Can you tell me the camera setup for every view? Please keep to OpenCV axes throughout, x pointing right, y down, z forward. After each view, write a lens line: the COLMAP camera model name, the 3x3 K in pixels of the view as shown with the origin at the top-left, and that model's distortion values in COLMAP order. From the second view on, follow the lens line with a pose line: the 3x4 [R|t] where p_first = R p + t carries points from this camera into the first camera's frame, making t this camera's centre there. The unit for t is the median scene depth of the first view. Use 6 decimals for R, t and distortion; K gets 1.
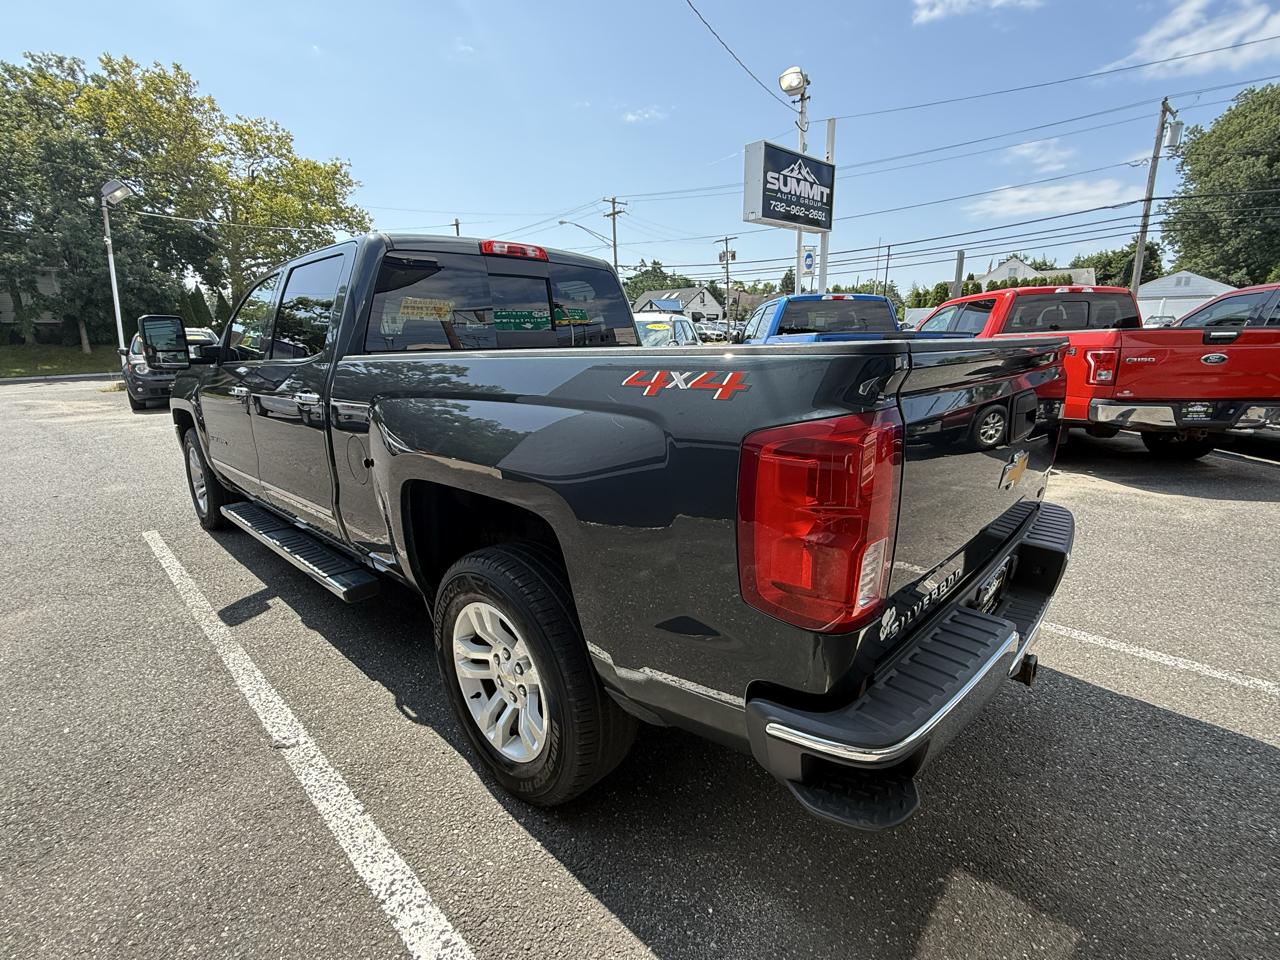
lens RADIAL K [[586.3, 0, 639.4], [0, 586.3, 480.2], [0, 0, 1]] dist [0.001276, -0.000256]
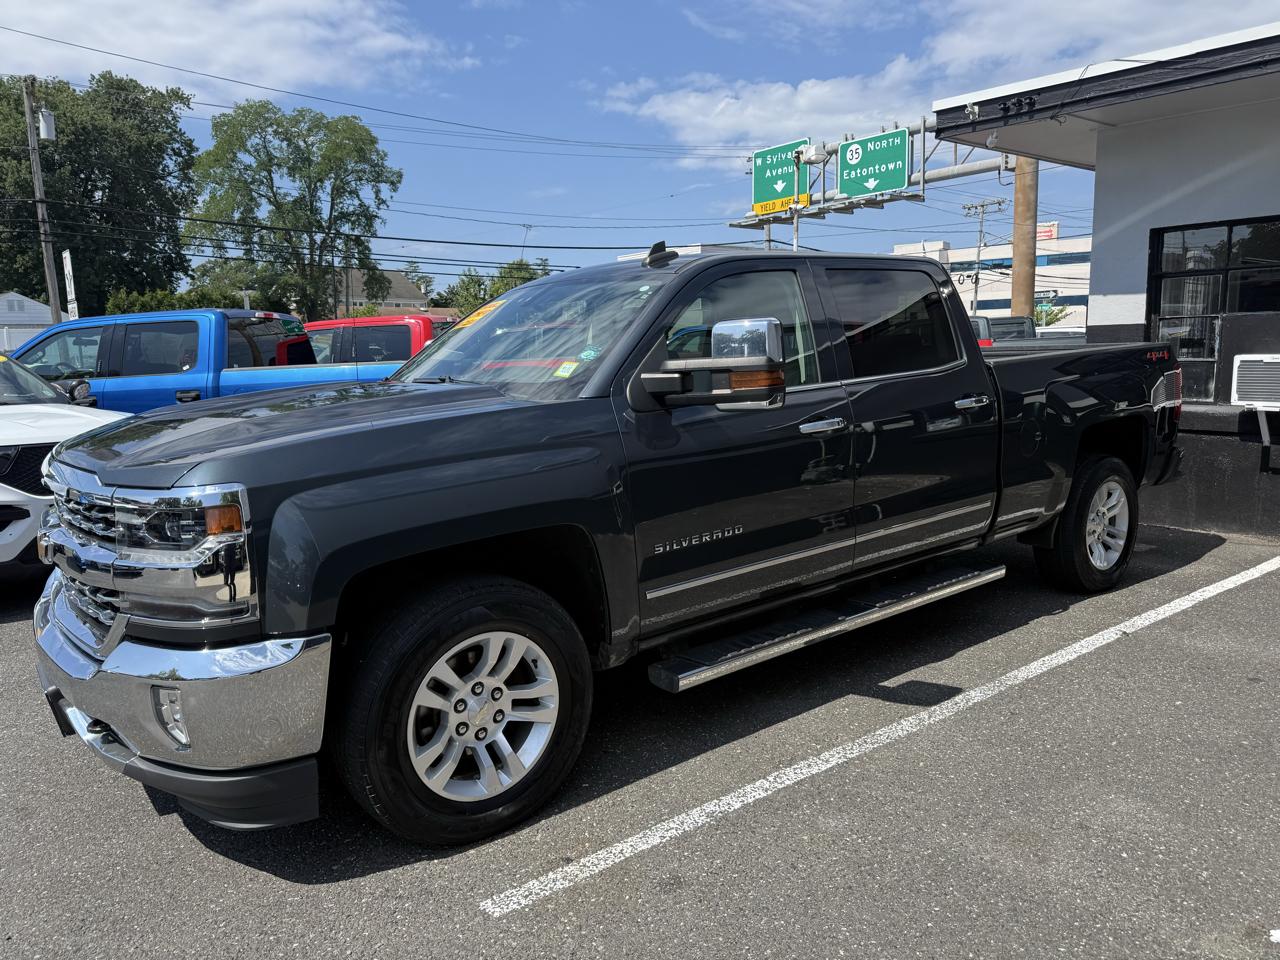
lens RADIAL K [[907.0, 0, 643.0], [0, 907.0, 473.4], [0, 0, 1]] dist [0.024799, -0.034672]
pose [[0.143993, -0.129211, 0.981107, -0.201033], [0.264813, 0.960312, 0.087607, -0.027914], [-0.953488, 0.247195, 0.172495, 0.115427]]
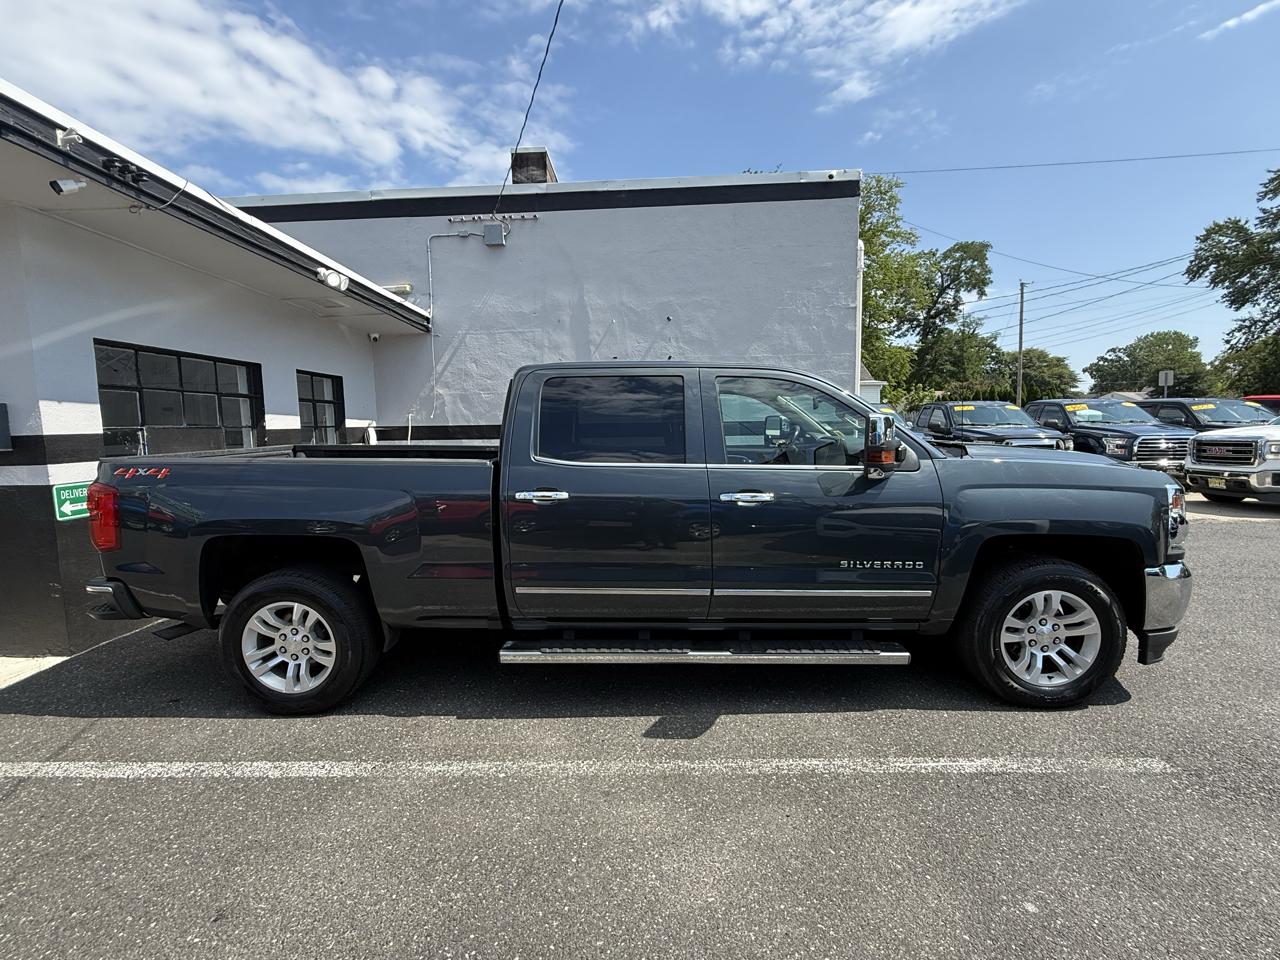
lens RADIAL K [[586.7, 0, 636.4], [0, 586.7, 479.4], [0, 0, 1]] dist [0.001575, -0.000294]
pose [[-0.742835, 0.093522, -0.662910, 0.053040], [-0.131731, 0.950418, 0.281697, -0.058837], [0.656386, 0.296580, -0.693684, 0.217099]]
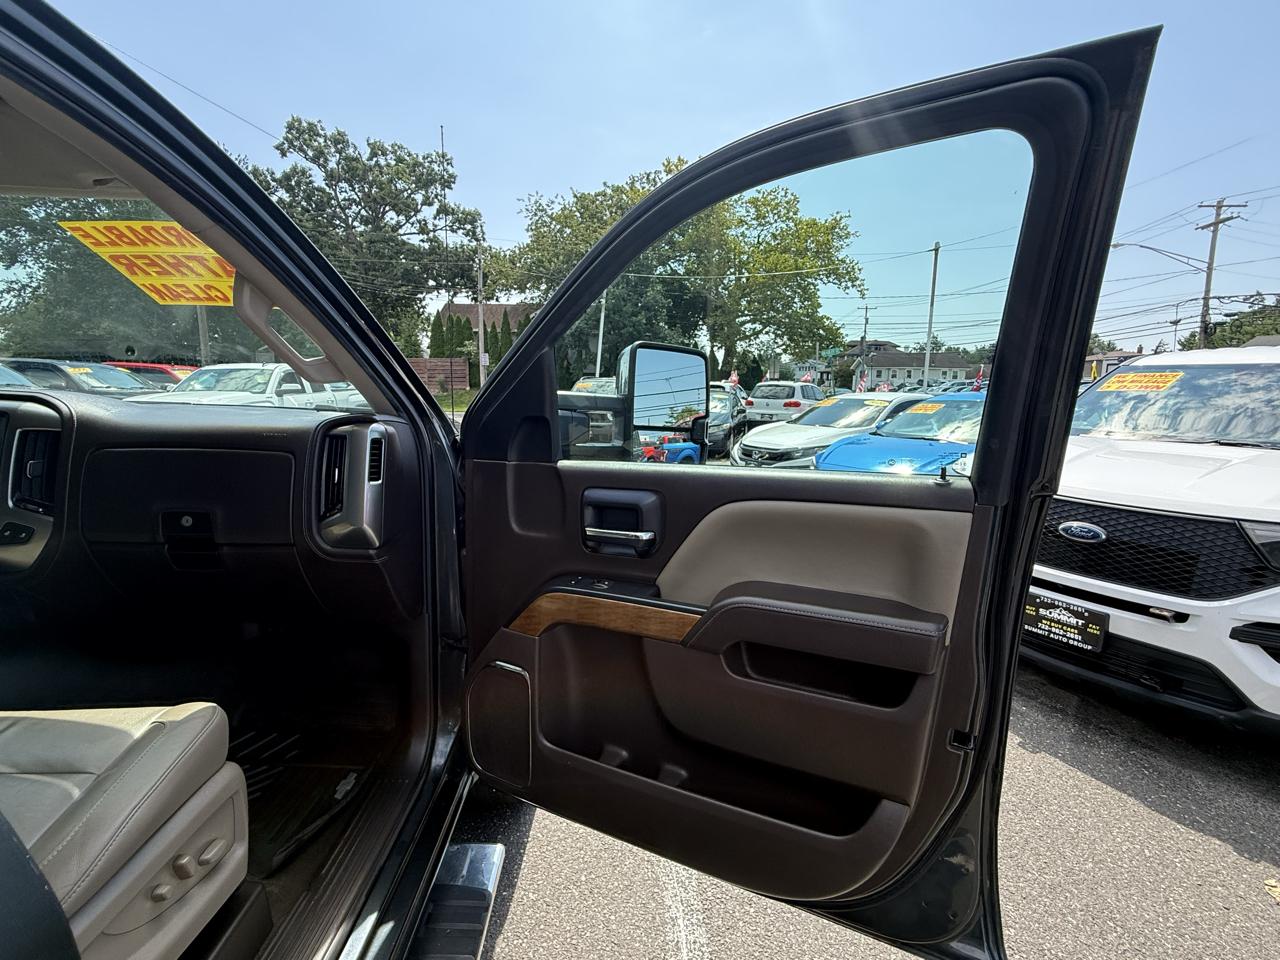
lens RADIAL K [[586.3, 0, 637.7], [0, 586.3, 479.7], [0, 0, 1]] dist [0.001276, -0.000256]
pose [[0.708667, 0.134176, -0.692667, -0.012392], [-0.195359, 0.980682, -0.009905, -0.039325], [0.677957, 0.142338, 0.721190, 0.154540]]
